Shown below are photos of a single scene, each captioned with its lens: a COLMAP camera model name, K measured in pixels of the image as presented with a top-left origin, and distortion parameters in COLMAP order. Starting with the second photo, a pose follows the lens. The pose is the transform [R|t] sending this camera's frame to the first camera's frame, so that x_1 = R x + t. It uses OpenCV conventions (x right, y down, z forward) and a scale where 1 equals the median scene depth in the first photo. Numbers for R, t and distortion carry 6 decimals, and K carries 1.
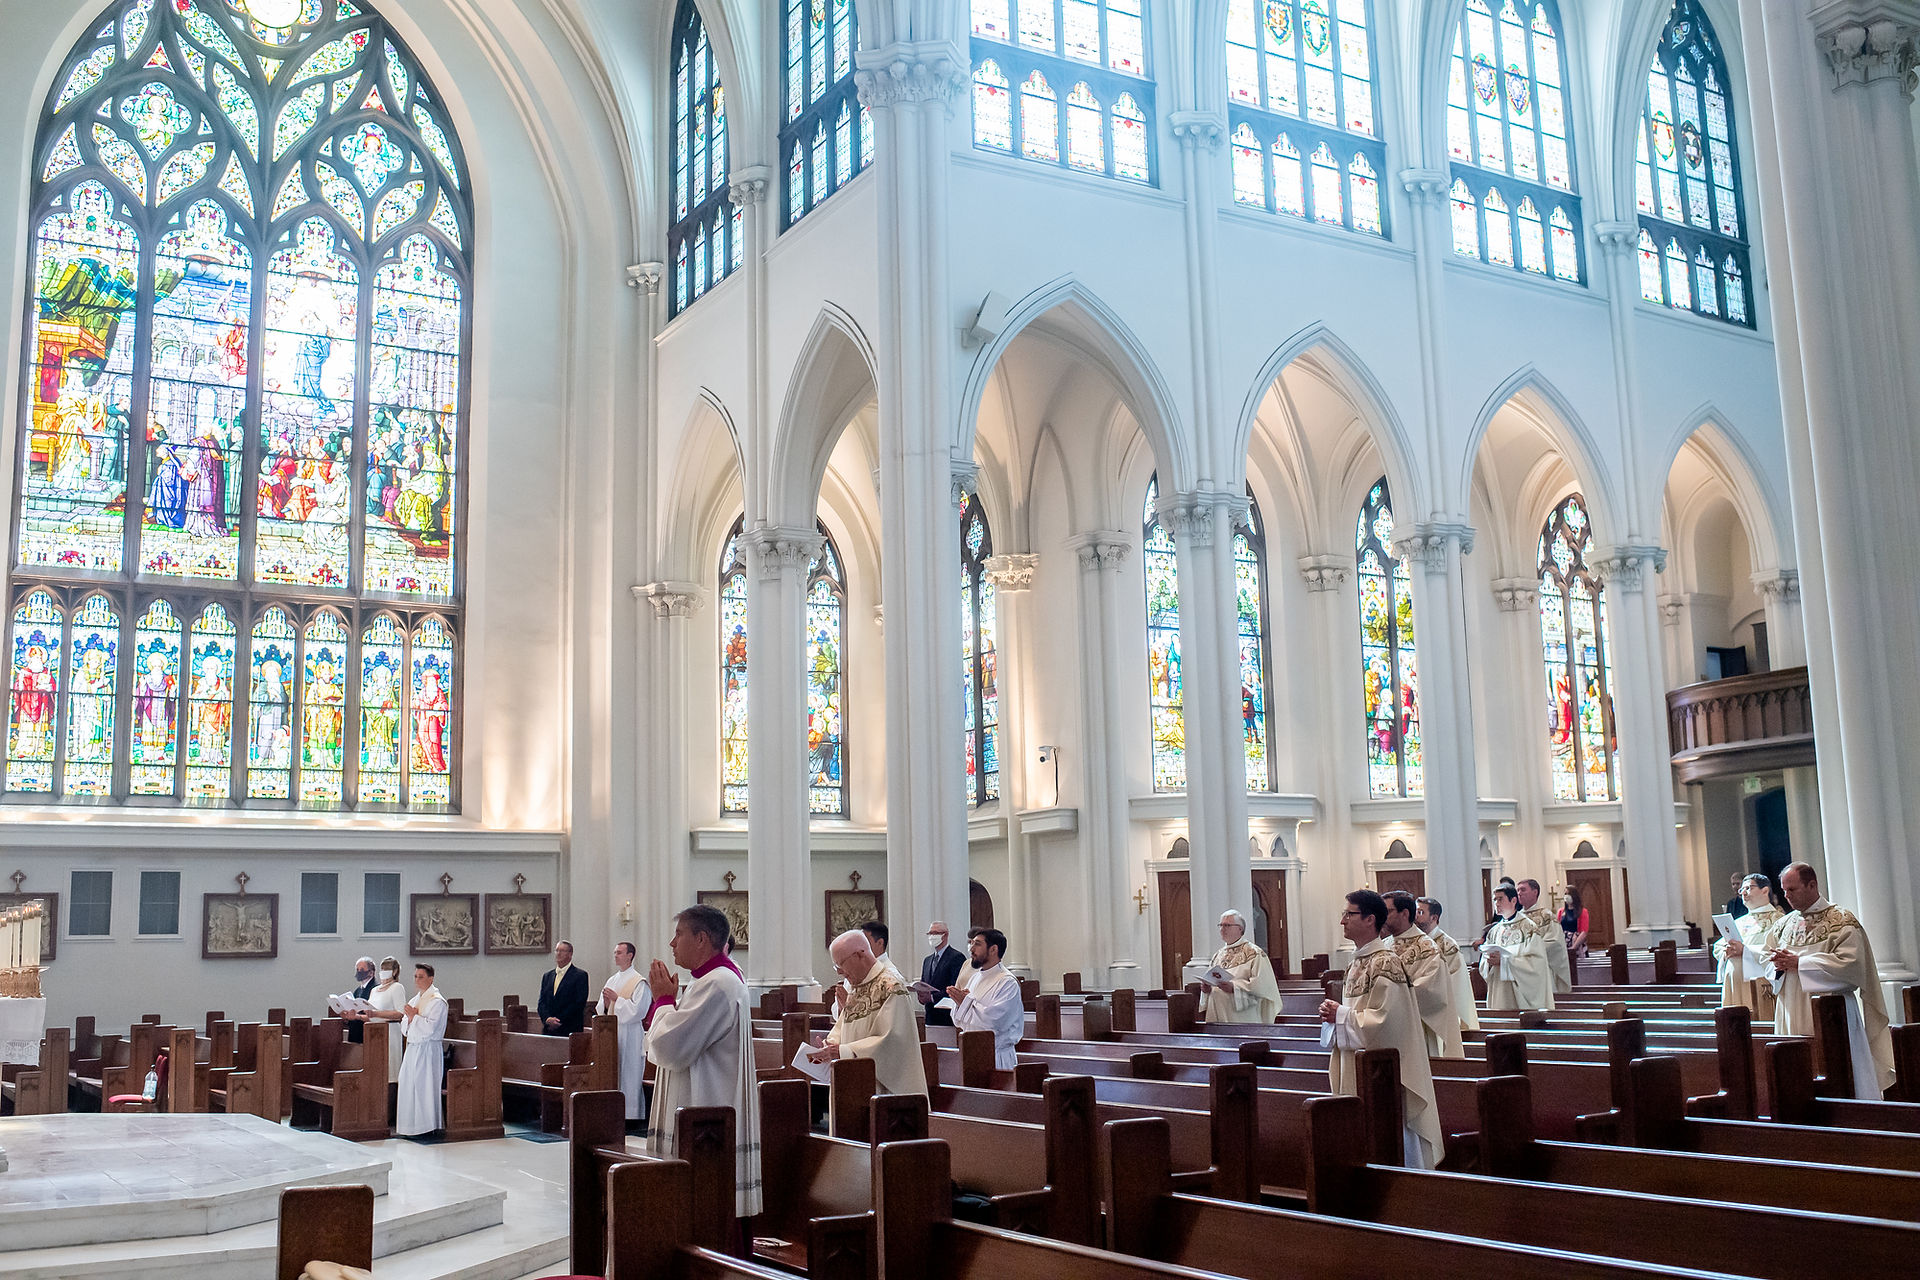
lens RADIAL K [[1913.9, 0, 960.0], [0, 1913.9, 640.0], [0, 0, 1]] dist [-0.107196, 0.117536]
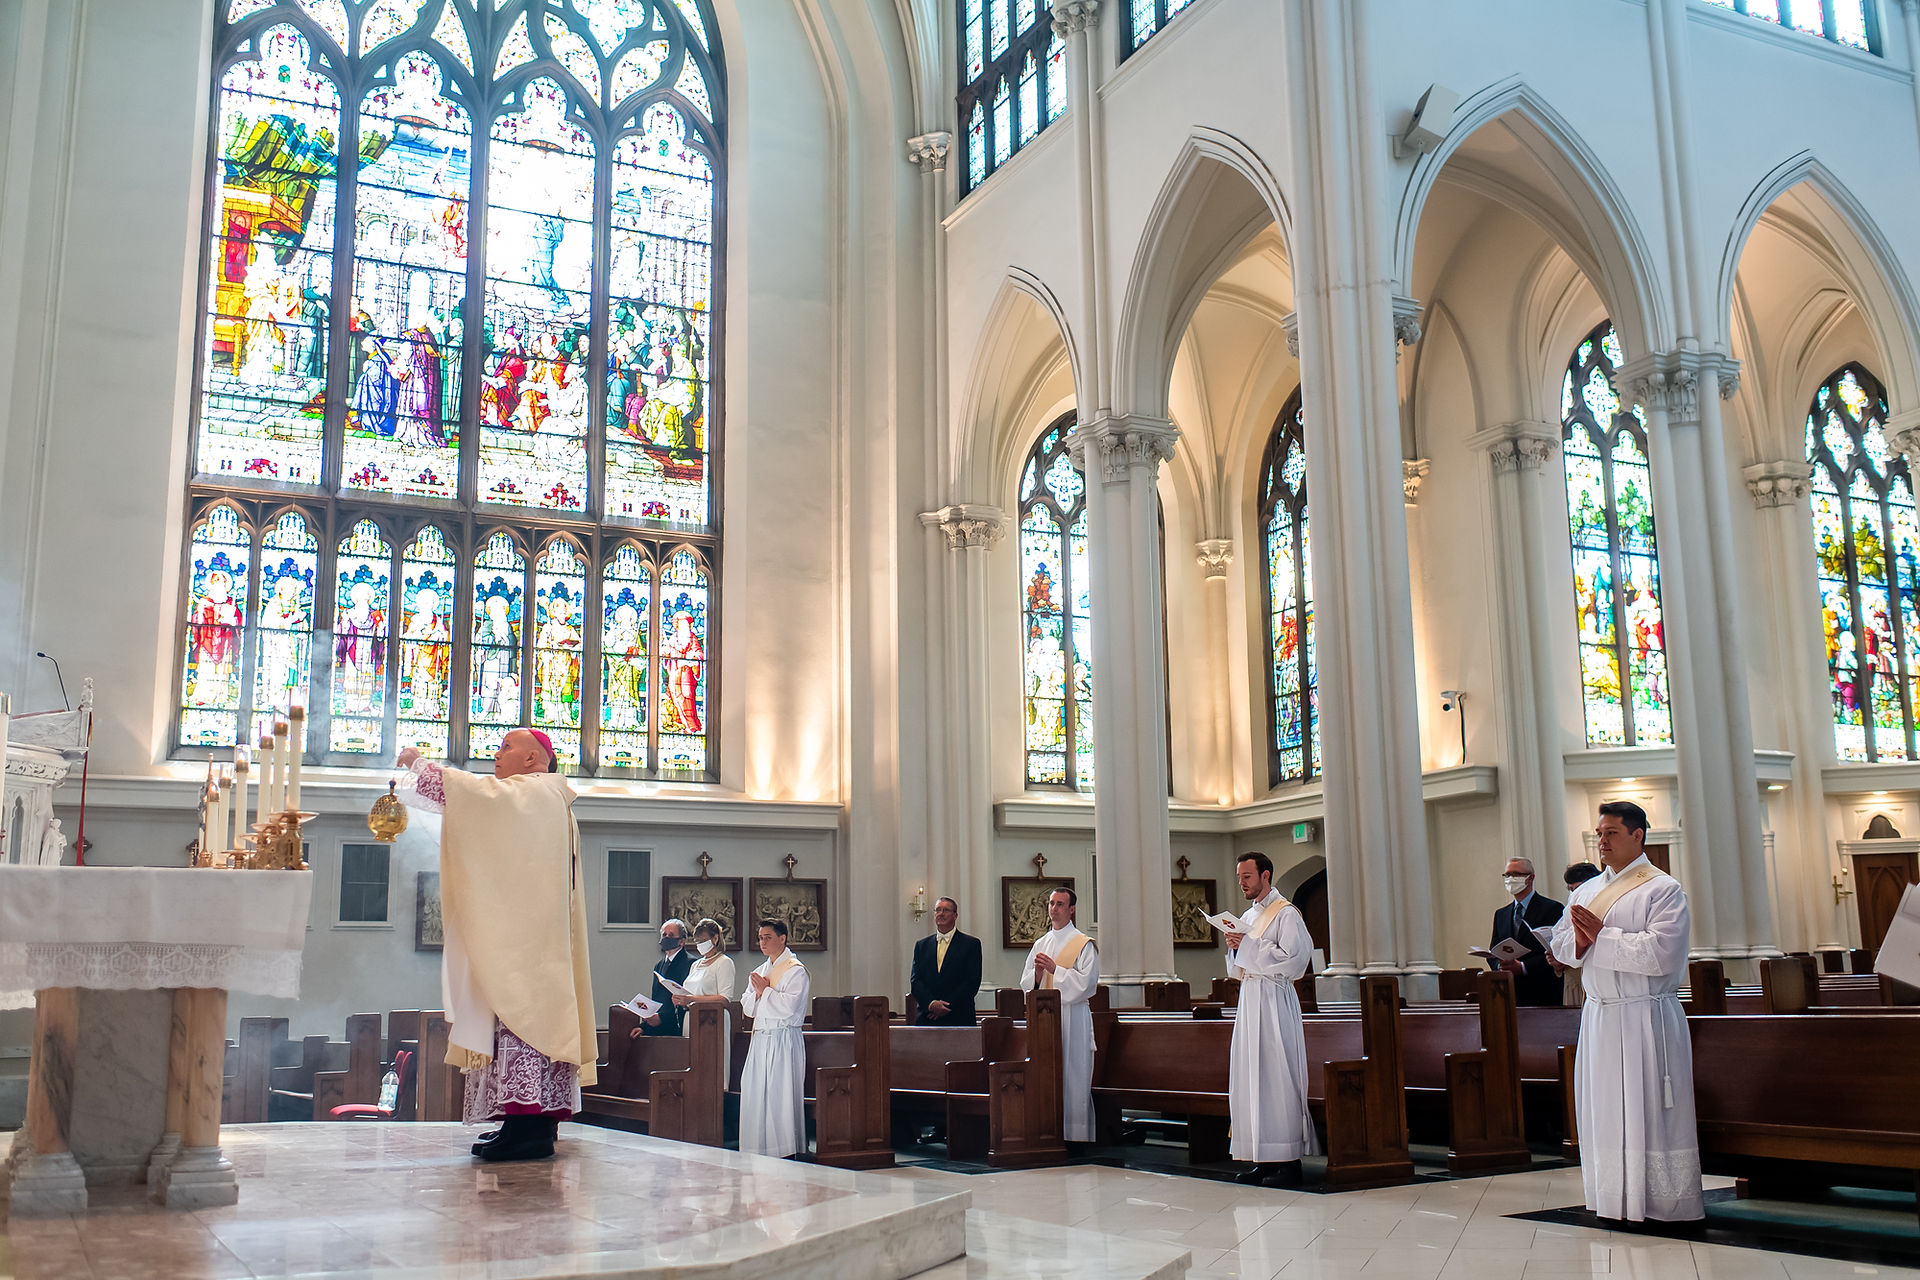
lens RADIAL K [[1896.6, 0, 960.0], [0, 1896.6, 640.0], [0, 0, 1]] dist [-0.009815, 0.003964]
pose [[0.997426, -0.004196, -0.071582, -0.099667], [0.002314, 0.999650, -0.026362, 0.052231], [0.071668, 0.026129, 0.997086, 0.179548]]
